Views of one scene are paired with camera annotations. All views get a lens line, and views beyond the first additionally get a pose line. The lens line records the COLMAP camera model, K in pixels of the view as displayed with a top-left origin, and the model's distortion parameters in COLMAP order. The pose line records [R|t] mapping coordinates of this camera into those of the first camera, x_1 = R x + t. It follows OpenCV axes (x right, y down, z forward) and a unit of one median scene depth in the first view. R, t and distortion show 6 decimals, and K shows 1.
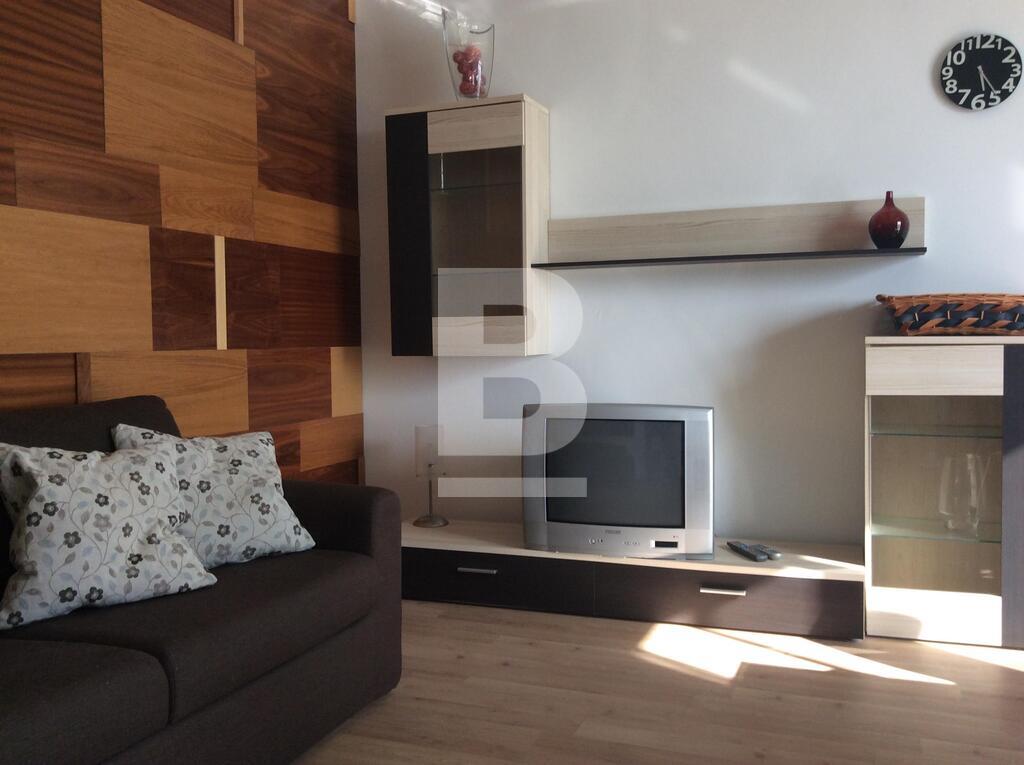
lens RADIAL K [[937.6, 0, 506.0], [0, 937.6, 375.7], [0, 0, 1]] dist [0.156718, -0.338247]
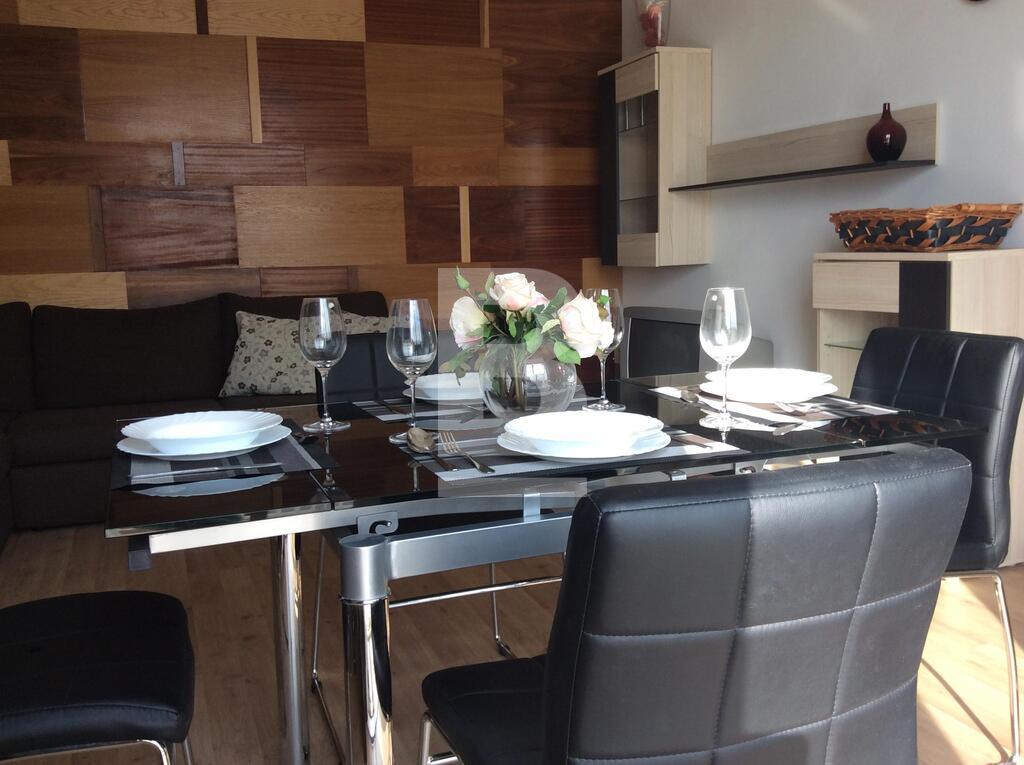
lens RADIAL K [[937.6, 0, 506.0], [0, 937.6, 375.7], [0, 0, 1]] dist [0.156718, -0.338247]
pose [[0.676646, 0.091963, -0.730543, 0.901908], [-0.009100, 0.993138, 0.116591, -0.024327], [0.736252, -0.072243, 0.672840, 0.019828]]
